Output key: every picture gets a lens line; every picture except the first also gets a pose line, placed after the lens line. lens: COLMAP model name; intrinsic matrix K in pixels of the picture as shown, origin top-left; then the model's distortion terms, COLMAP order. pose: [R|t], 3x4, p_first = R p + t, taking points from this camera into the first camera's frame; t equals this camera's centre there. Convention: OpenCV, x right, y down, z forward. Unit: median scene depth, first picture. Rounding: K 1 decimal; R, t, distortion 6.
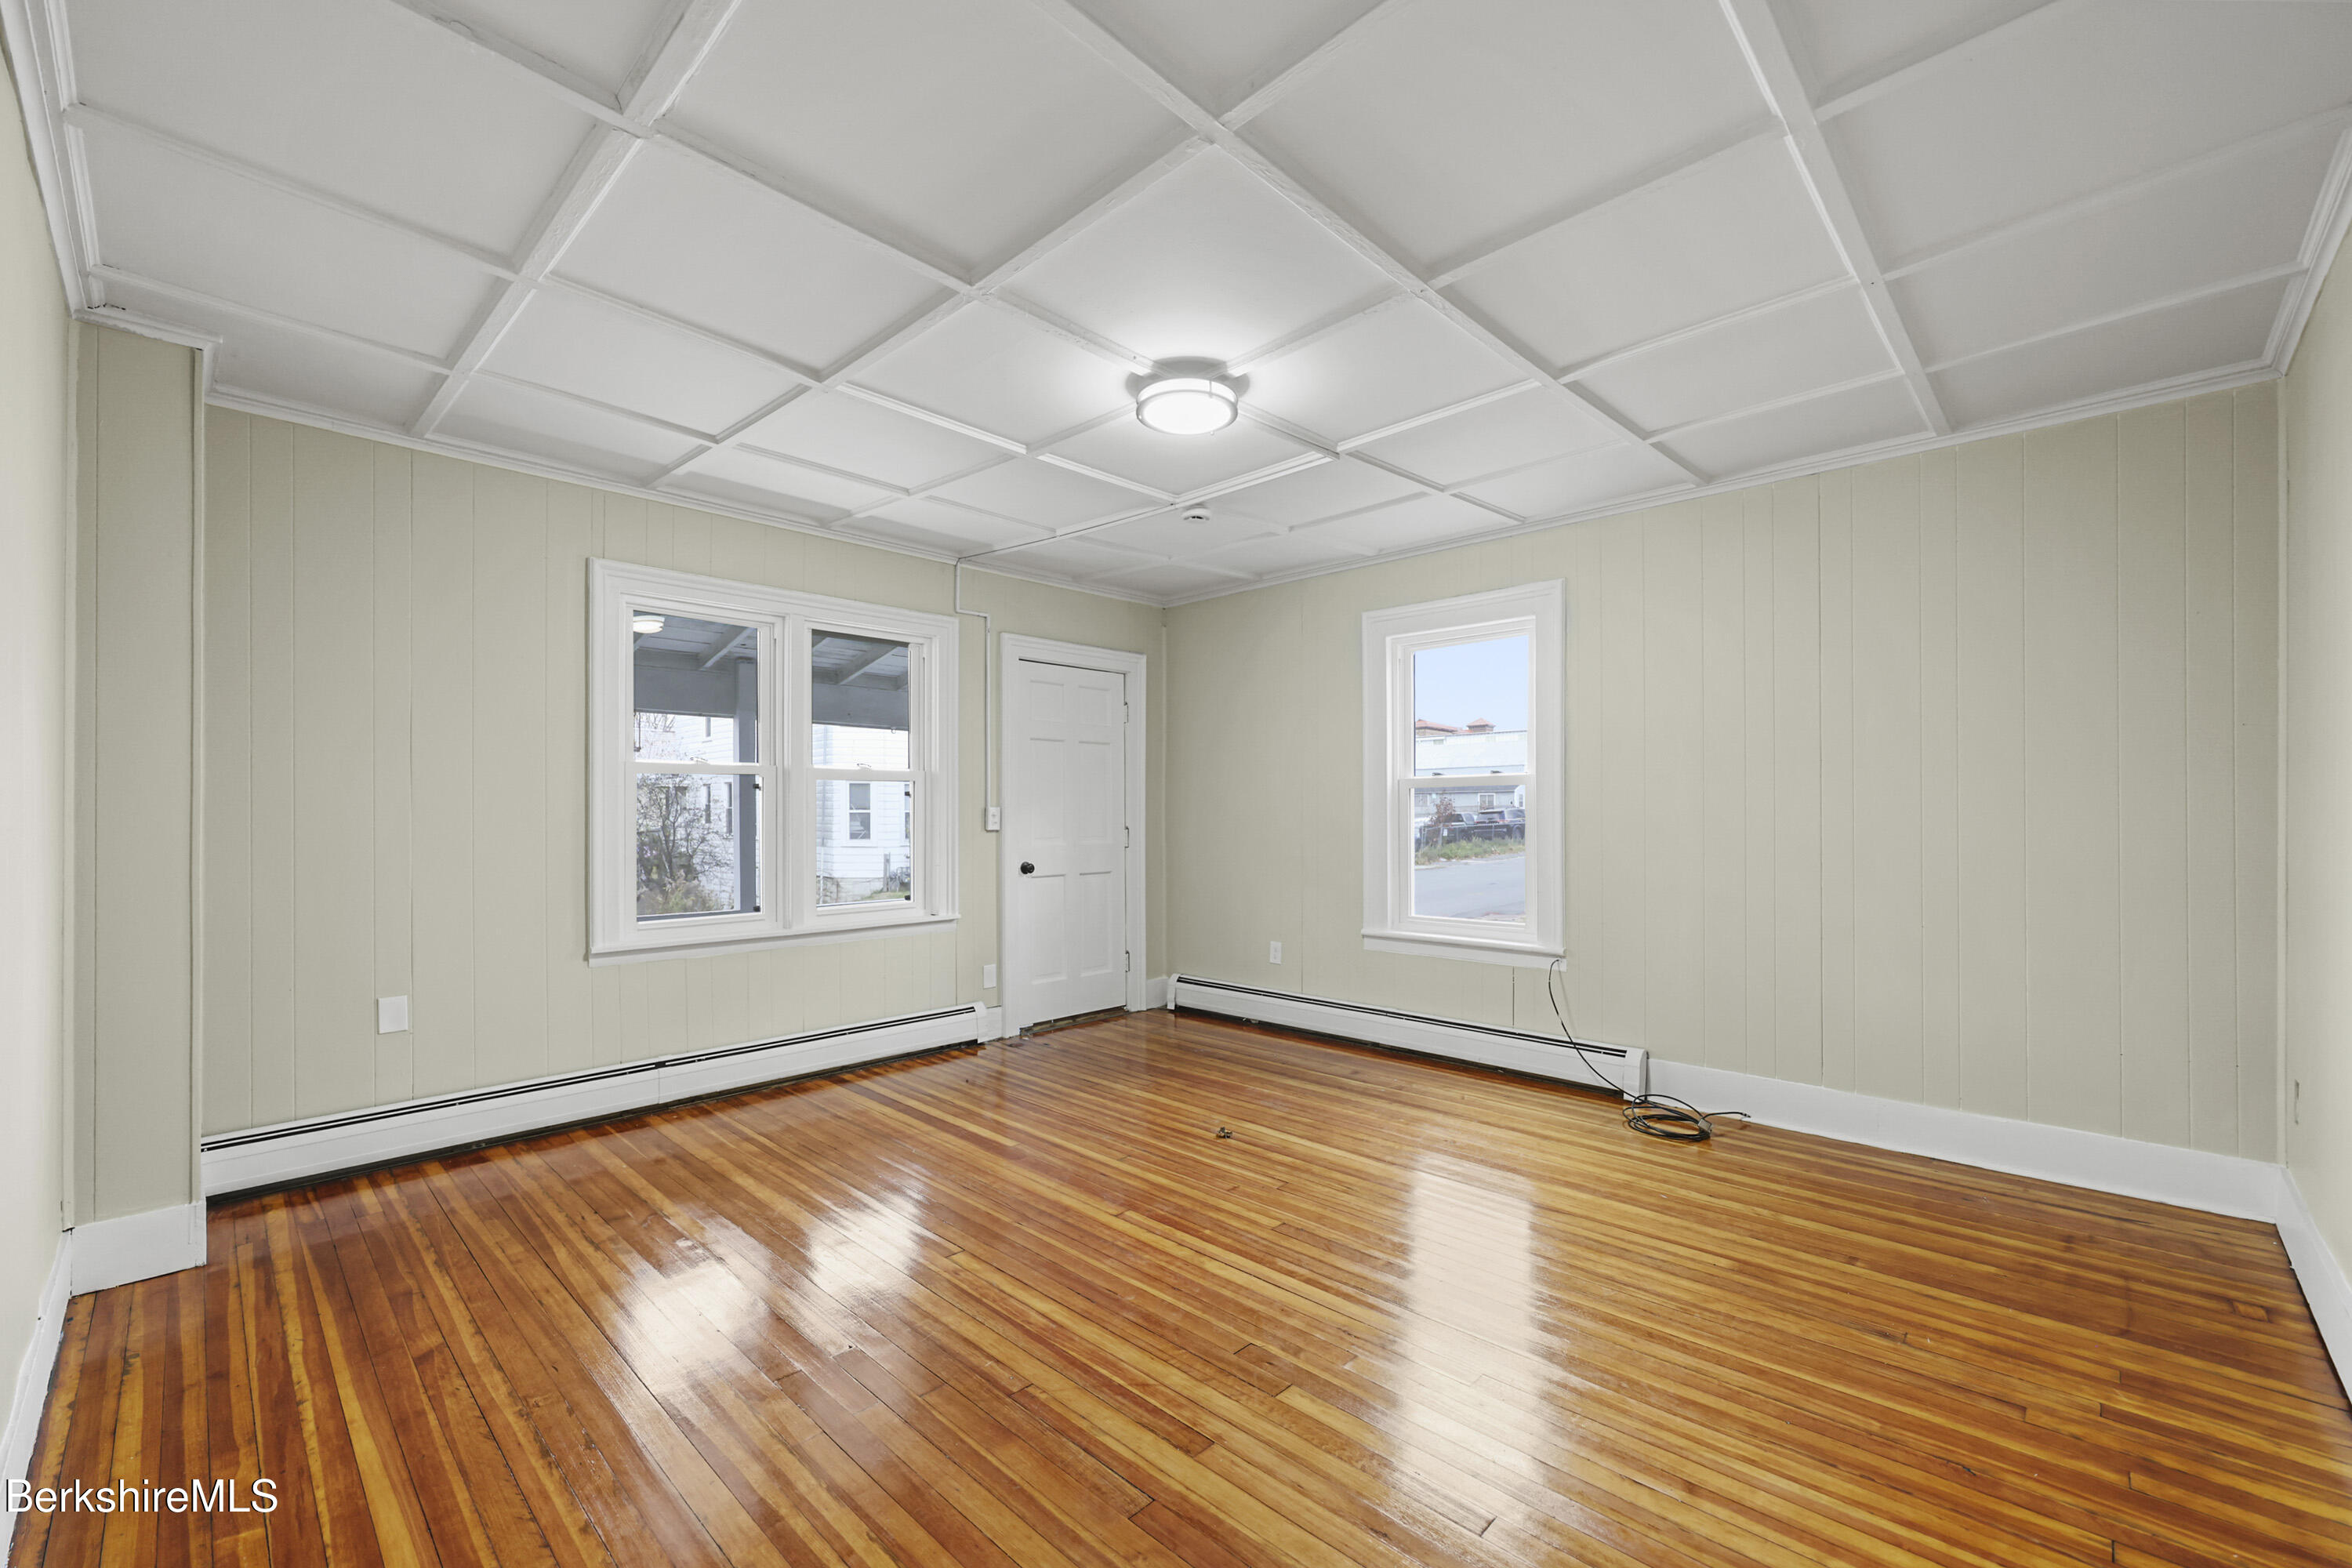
lens RADIAL K [[961.8, 0, 1182.5], [0, 961.8, 812.1], [0, 0, 1]] dist [0.000076, -0.000024]
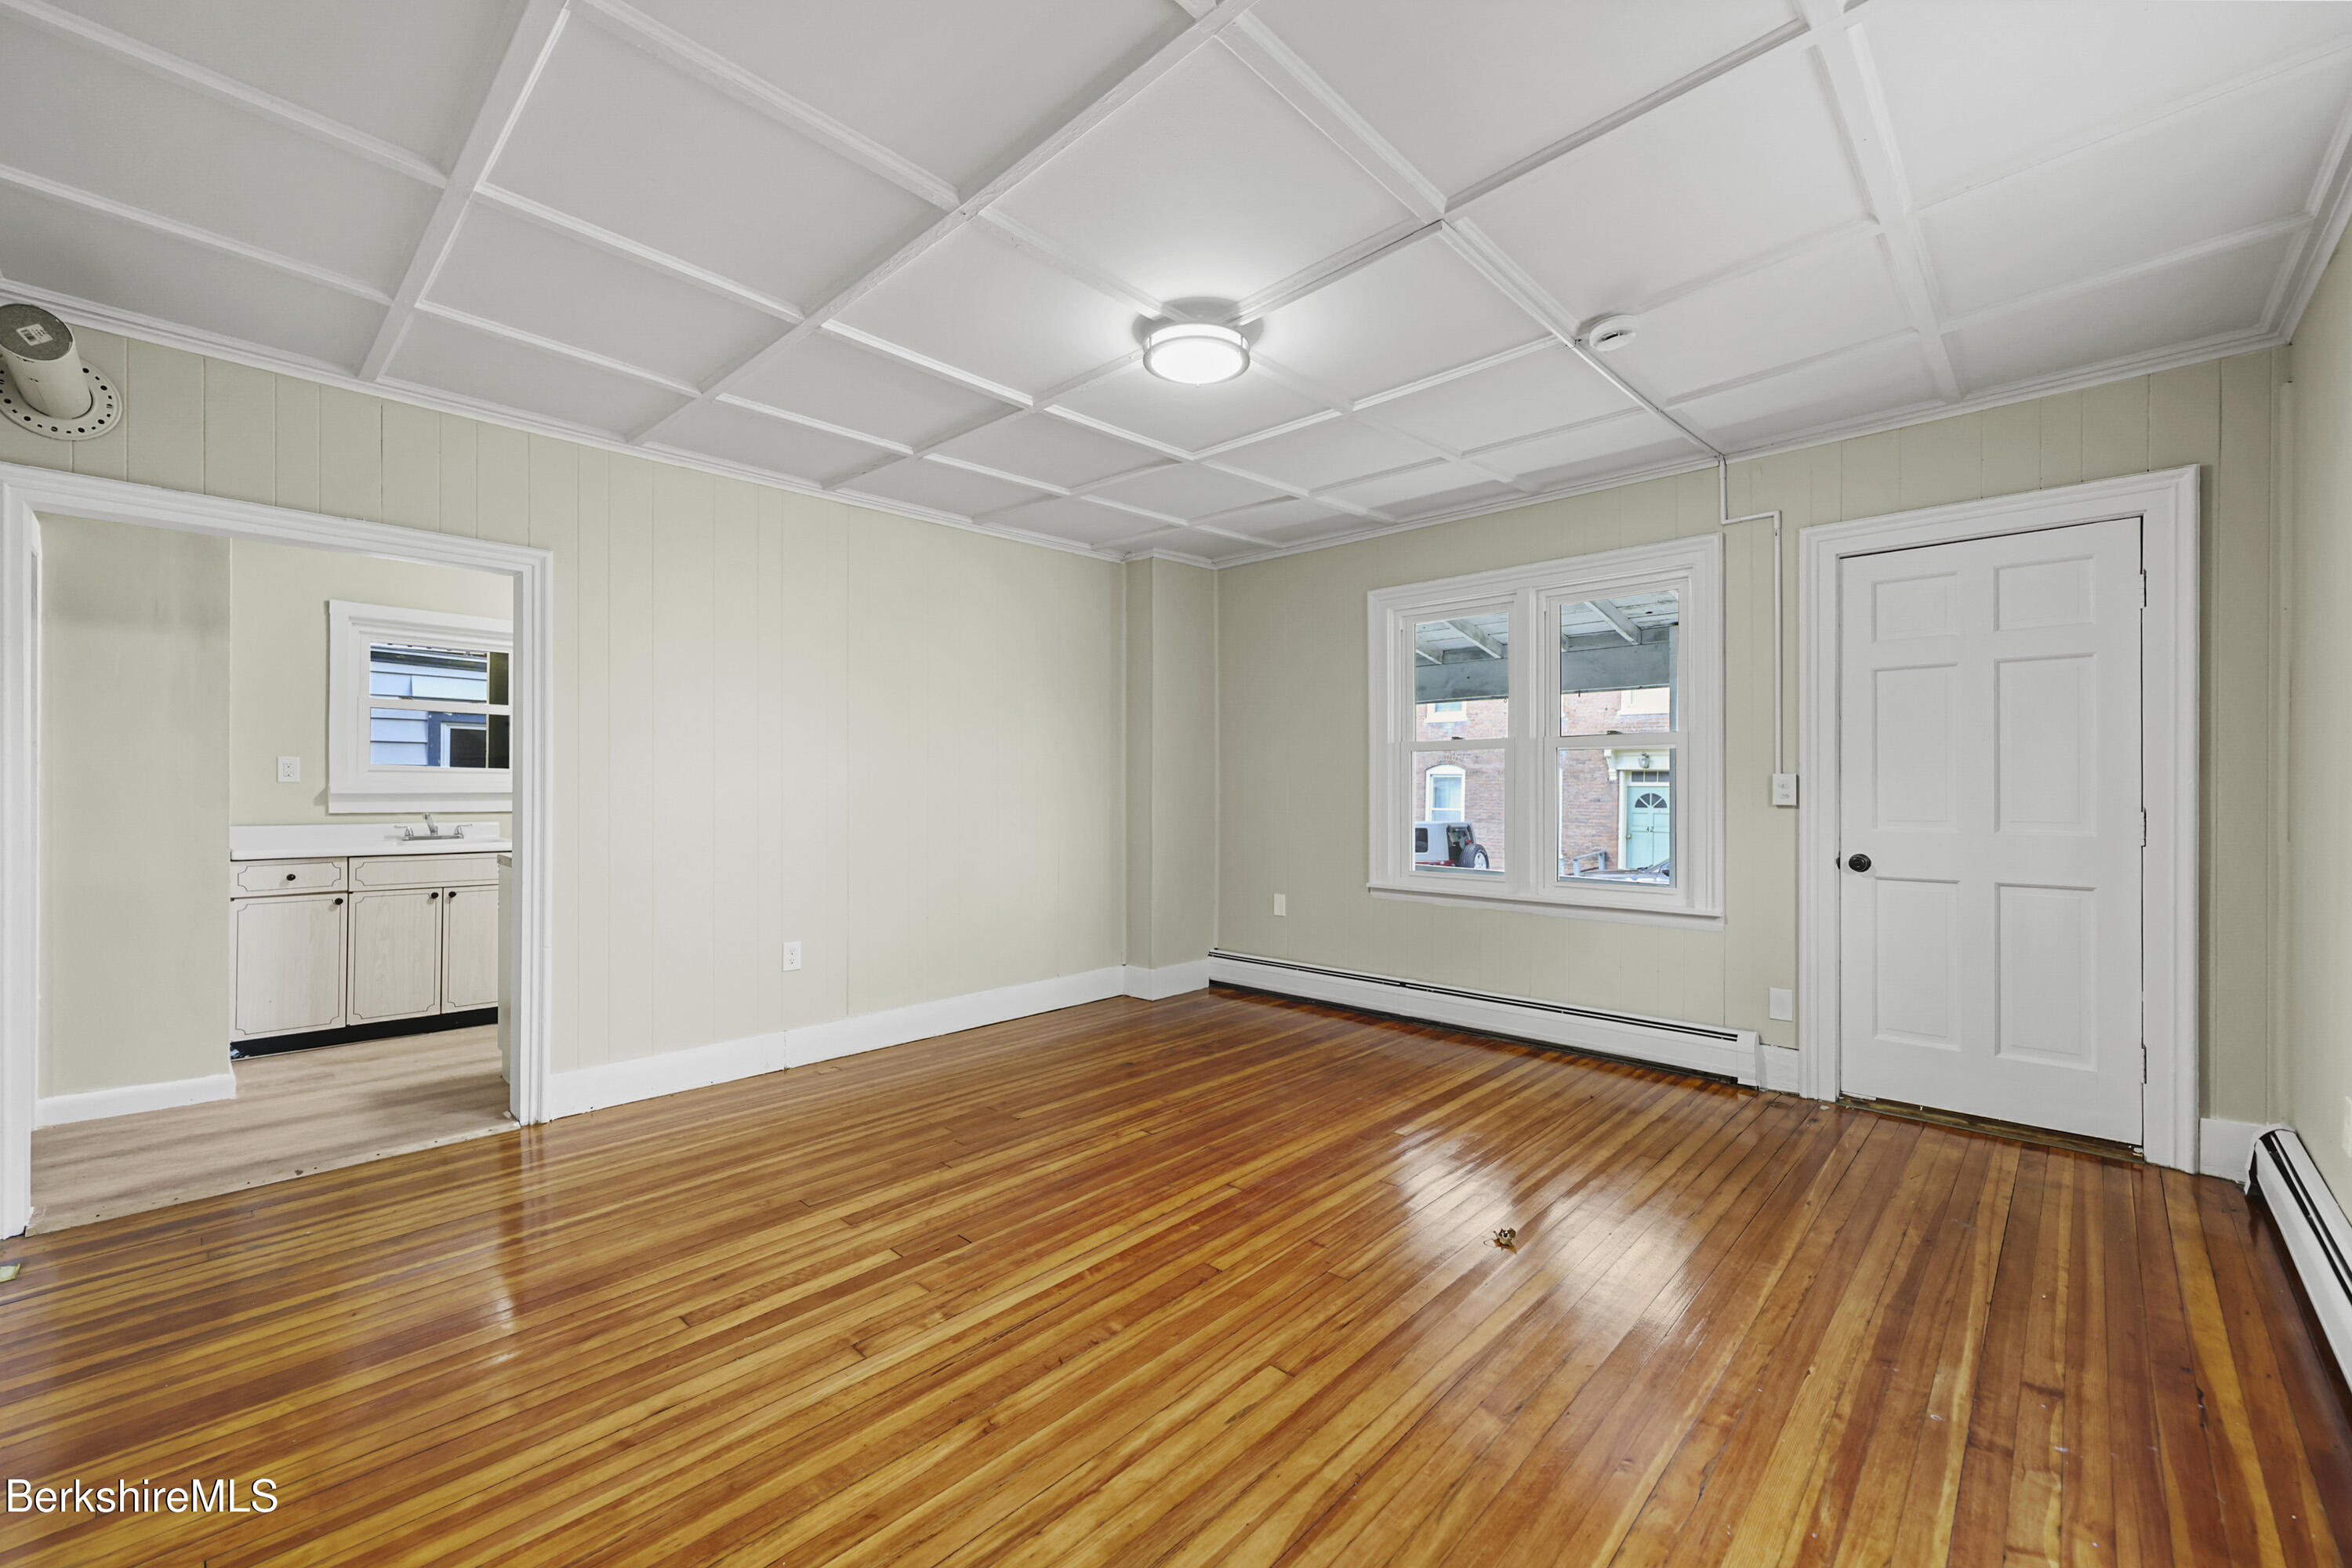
lens RADIAL K [[949.9, 0, 1177.1], [0, 949.9, 789.6], [0, 0, 1]] dist [0.000695, 0.000113]
pose [[0.004469, 0.007450, -0.999962, 0.770201], [0.001685, 0.999971, 0.007458, 0.000924], [0.999989, -0.001719, 0.004456, 0.793222]]
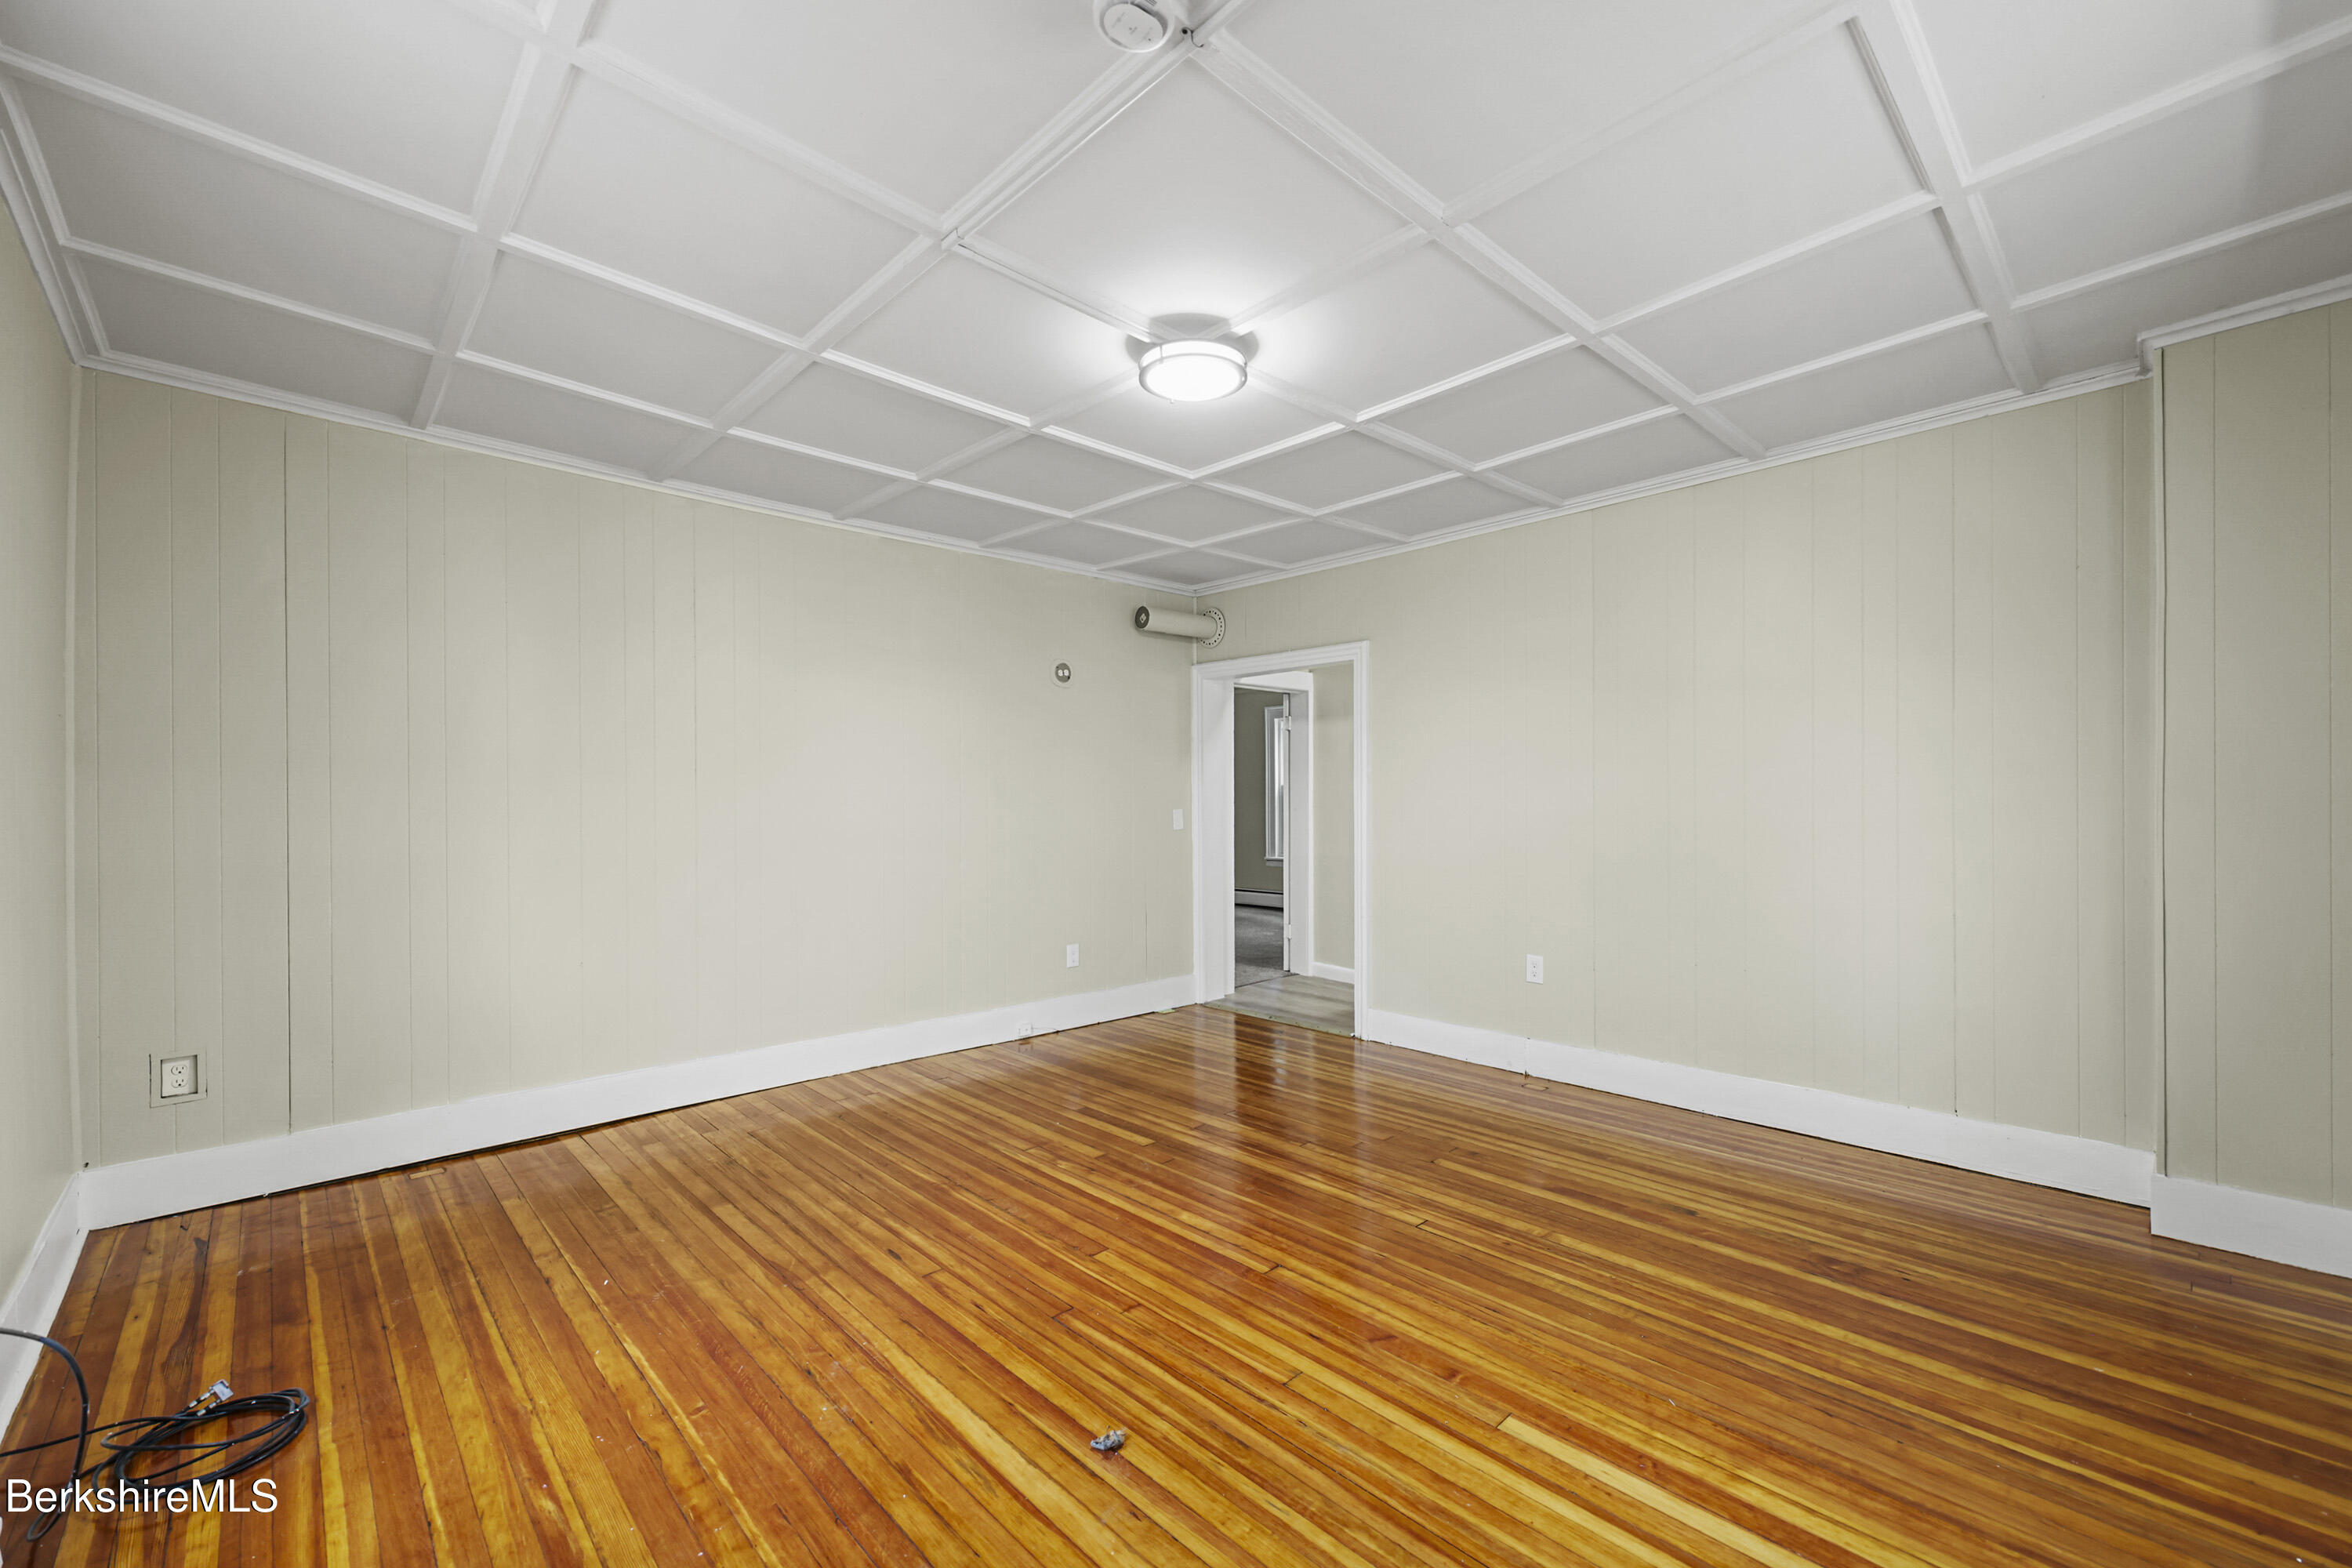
lens RADIAL K [[945.0, 0, 1184.4], [0, 945.0, 798.9], [0, 0, 1]] dist [0.001020, 0.000211]
pose [[-0.999007, 0.006681, 0.044039, -0.019917], [0.006395, 0.999958, -0.006634, 0.001551], [-0.044082, -0.006346, -0.999008, 1.564746]]
